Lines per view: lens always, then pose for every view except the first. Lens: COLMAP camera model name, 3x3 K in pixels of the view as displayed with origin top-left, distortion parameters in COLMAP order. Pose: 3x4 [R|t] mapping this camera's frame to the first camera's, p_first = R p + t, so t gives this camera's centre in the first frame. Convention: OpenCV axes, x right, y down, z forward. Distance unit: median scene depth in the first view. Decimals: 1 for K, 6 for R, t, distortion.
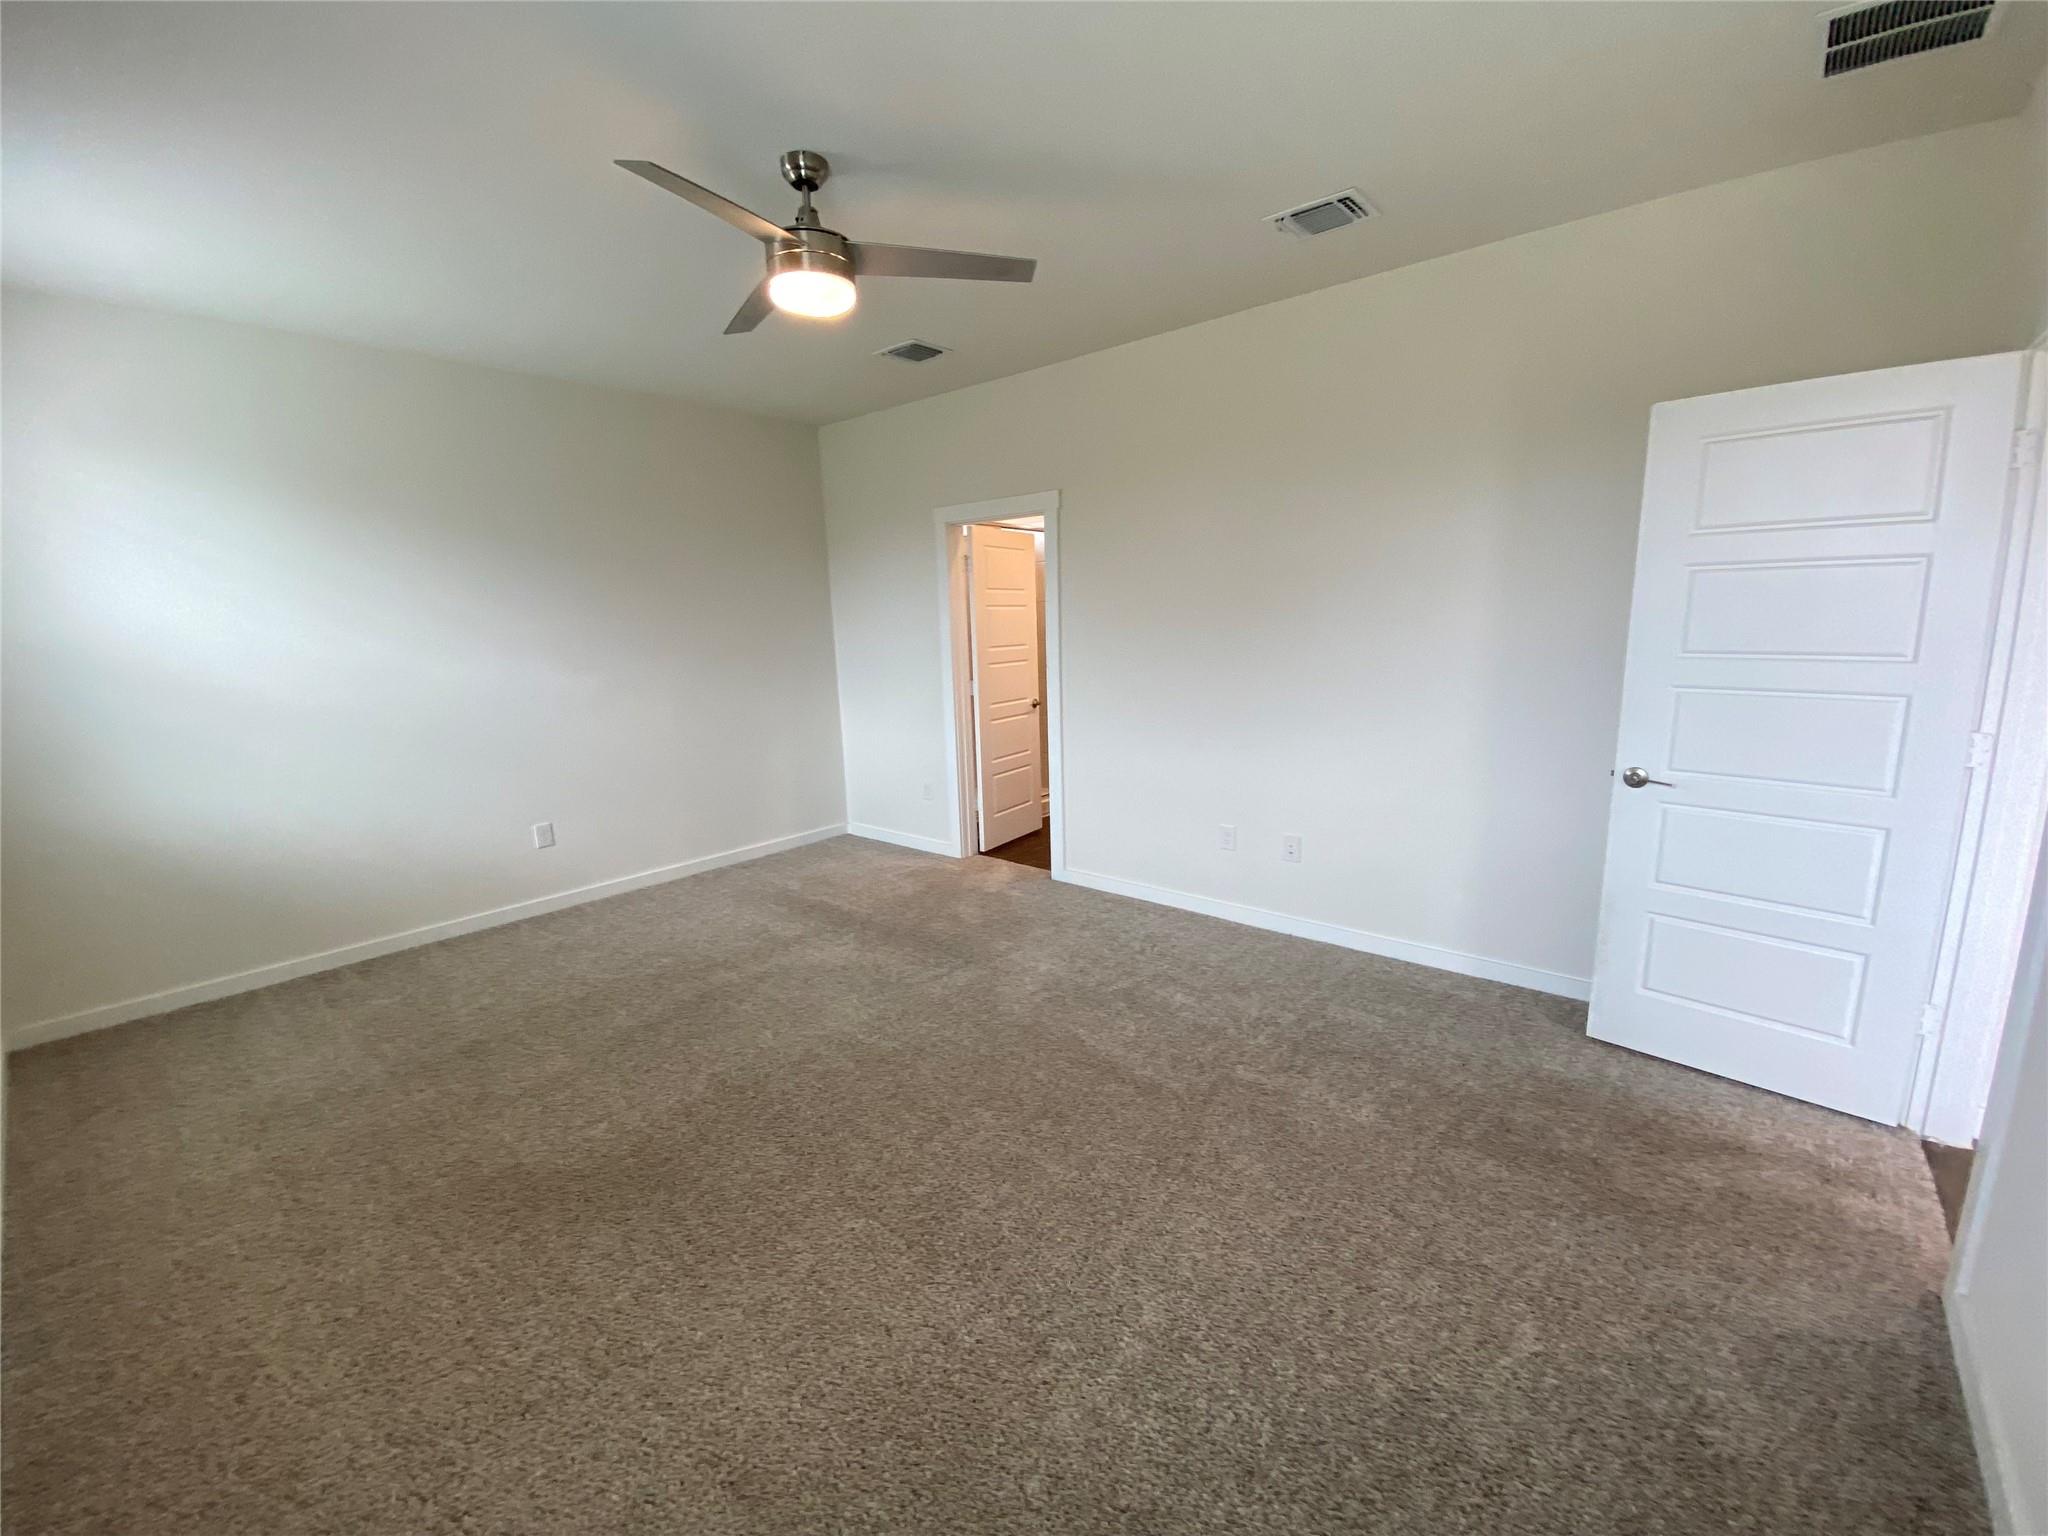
lens RADIAL K [[830.6, 0, 1016.8], [0, 830.6, 777.1], [0, 0, 1]] dist [0.013237, -0.016507]
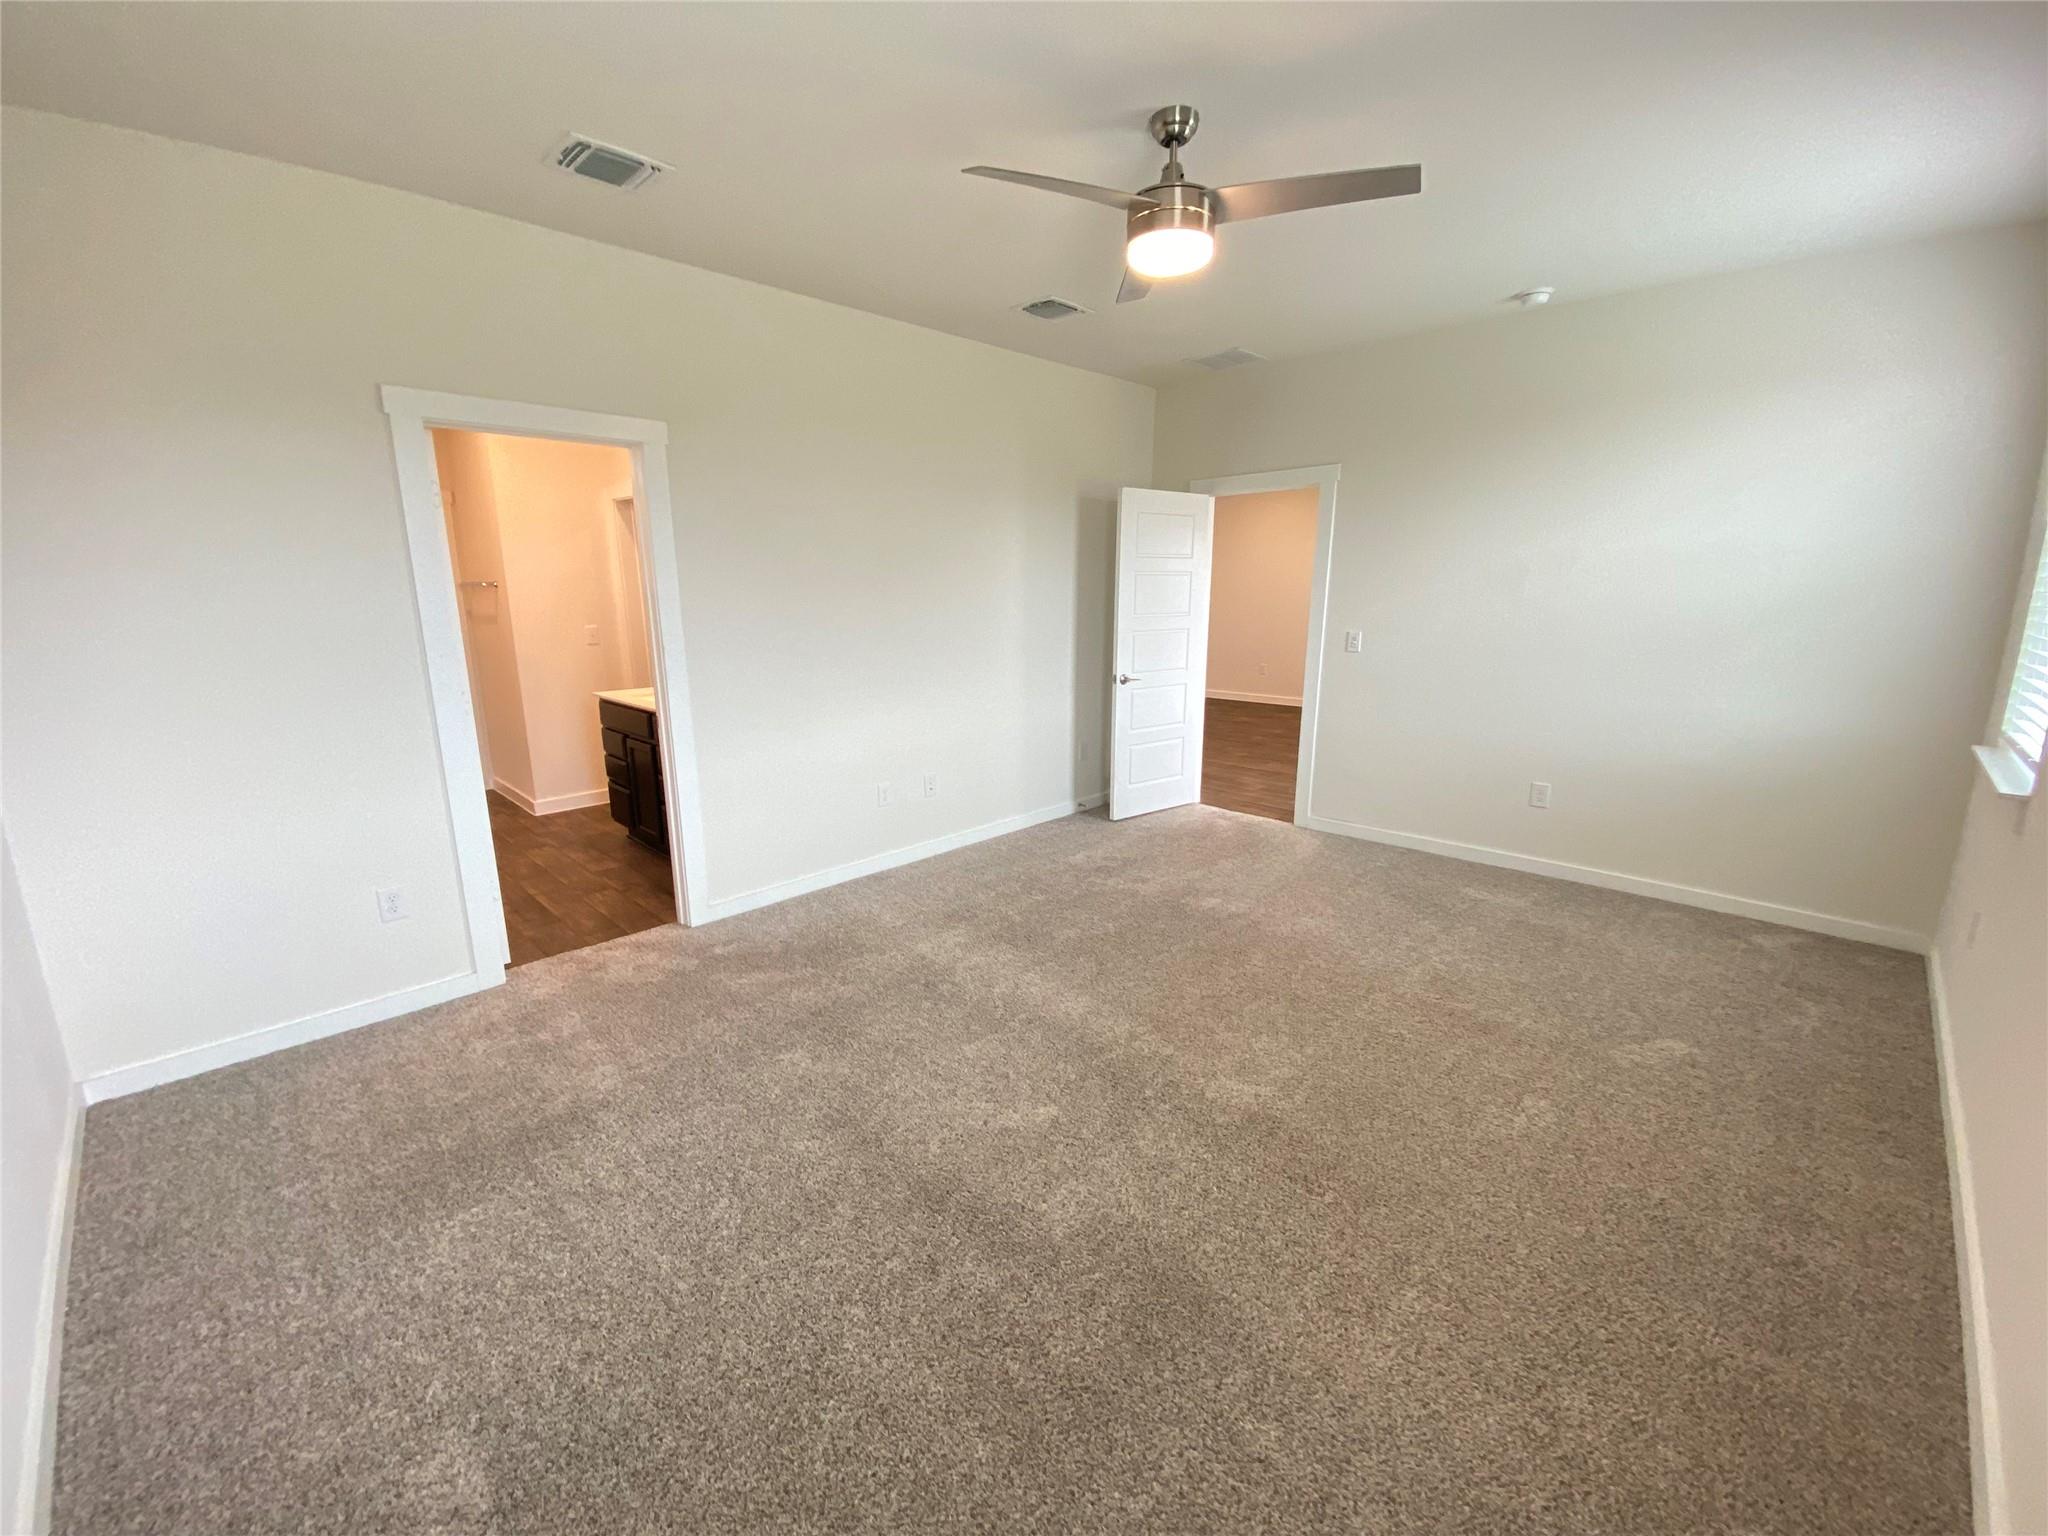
lens RADIAL K [[830.6, 0, 1016.8], [0, 830.6, 777.1], [0, 0, 1]] dist [0.013237, -0.016507]
pose [[0.061650, -0.208116, 0.976159, -1.220951], [0.177638, 0.964693, 0.194452, -0.200993], [-0.982163, 0.161414, 0.096443, 1.092957]]
